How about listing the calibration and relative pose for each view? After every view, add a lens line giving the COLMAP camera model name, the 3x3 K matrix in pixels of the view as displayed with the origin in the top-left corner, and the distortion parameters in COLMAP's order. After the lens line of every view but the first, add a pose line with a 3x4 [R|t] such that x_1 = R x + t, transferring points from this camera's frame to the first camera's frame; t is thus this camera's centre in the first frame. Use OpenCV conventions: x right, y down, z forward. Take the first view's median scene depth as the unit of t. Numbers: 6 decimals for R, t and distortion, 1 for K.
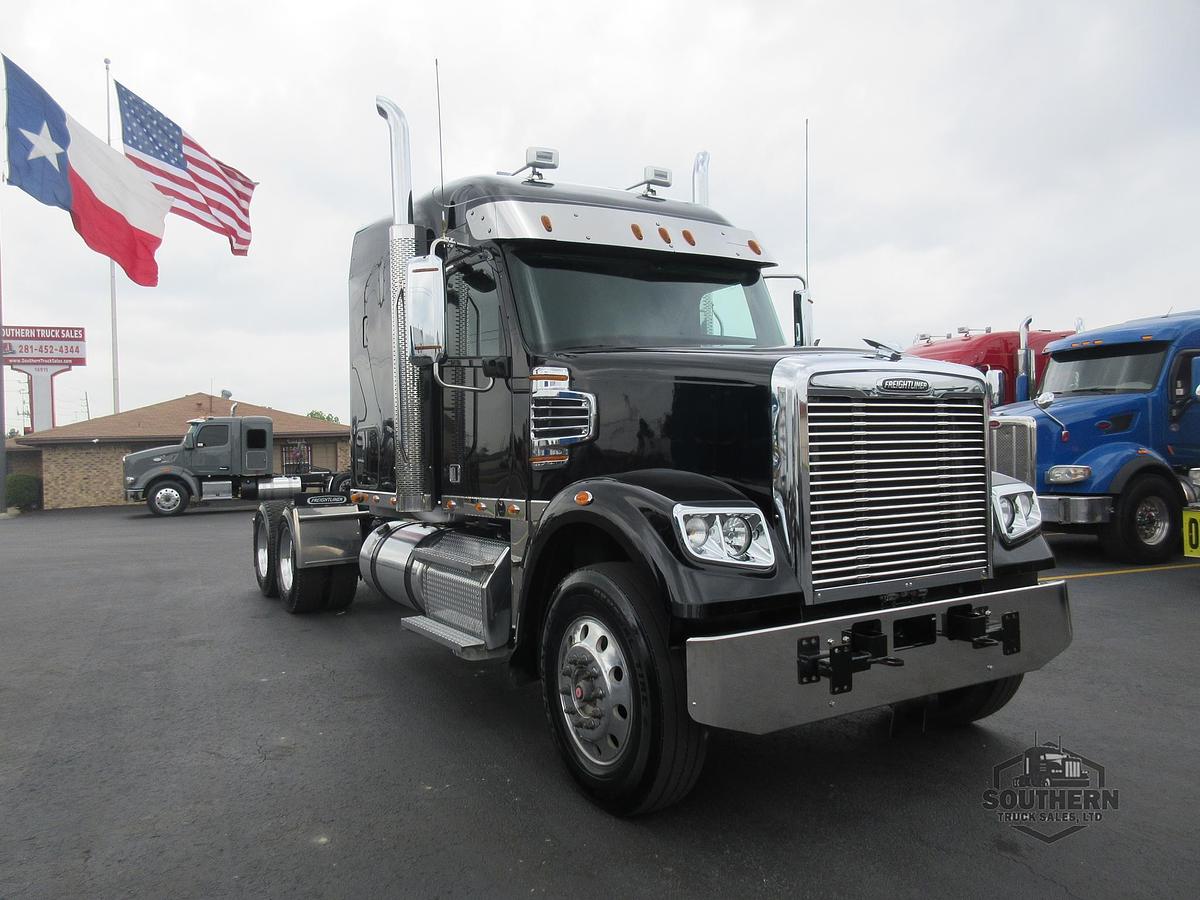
lens RADIAL K [[929.0, 0, 603.9], [0, 929.0, 452.7], [0, 0, 1]] dist [0.029509, -0.008403]
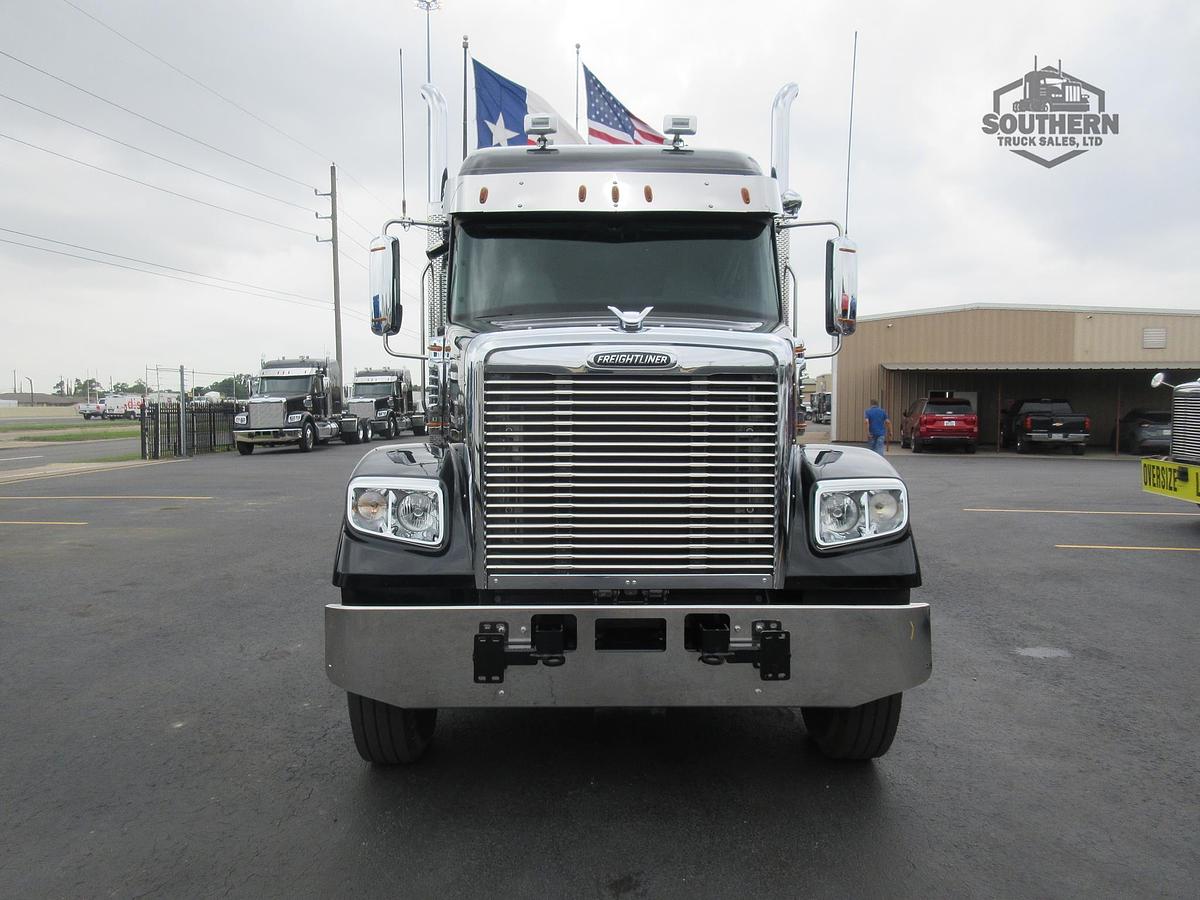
lens RADIAL K [[929.0, 0, 603.9], [0, 929.0, 452.7], [0, 0, 1]] dist [0.029509, -0.008403]
pose [[0.870589, 0.062583, -0.488014, 0.130528], [-0.035344, 0.997270, 0.064839, -0.007246], [0.490740, -0.039200, 0.870424, 0.037619]]
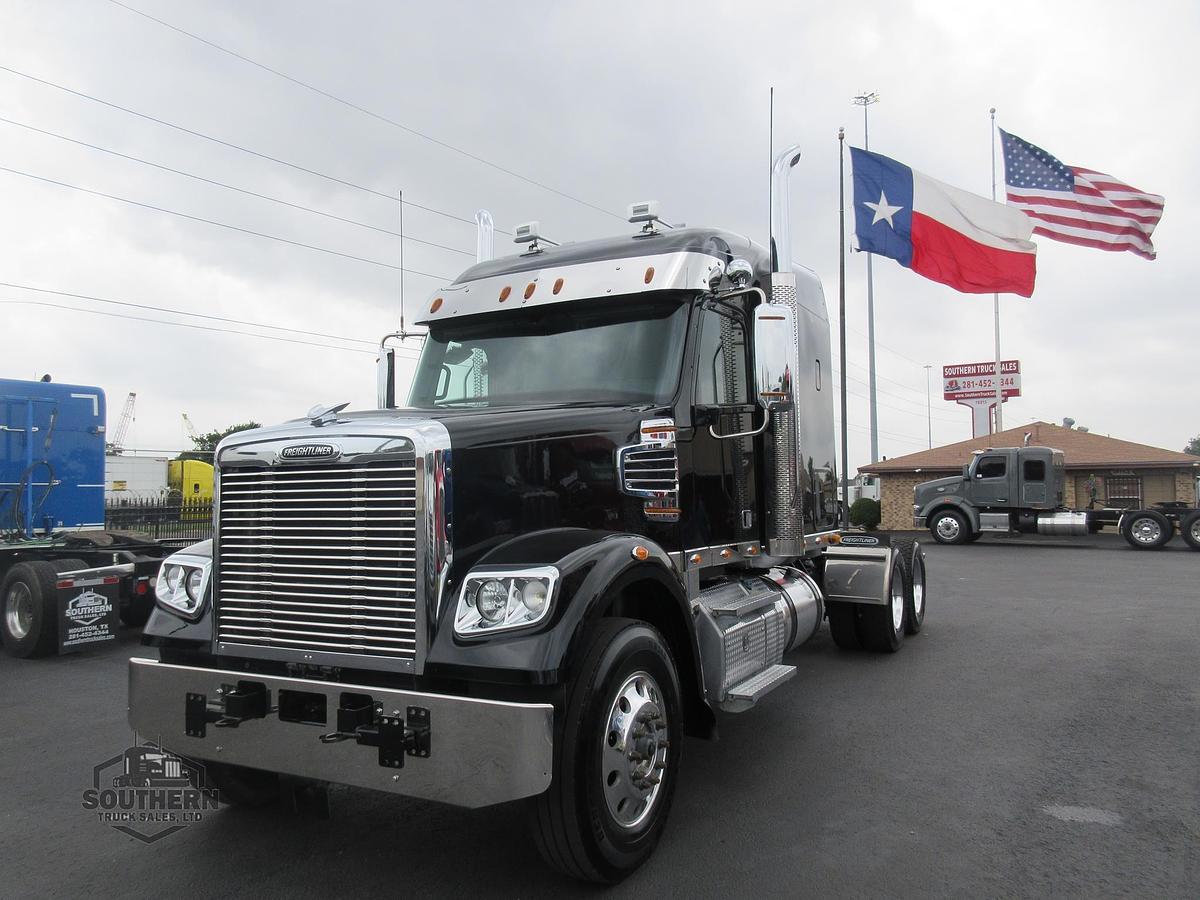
lens RADIAL K [[942.2, 0, 612.5], [0, 942.2, 438.5], [0, 0, 1]] dist [0.025819, -0.002869]
pose [[0.517165, -0.019997, -0.855652, 0.237461], [-0.014430, 0.999381, -0.032077, -0.010472], [0.855764, 0.028936, 0.516556, 0.134434]]
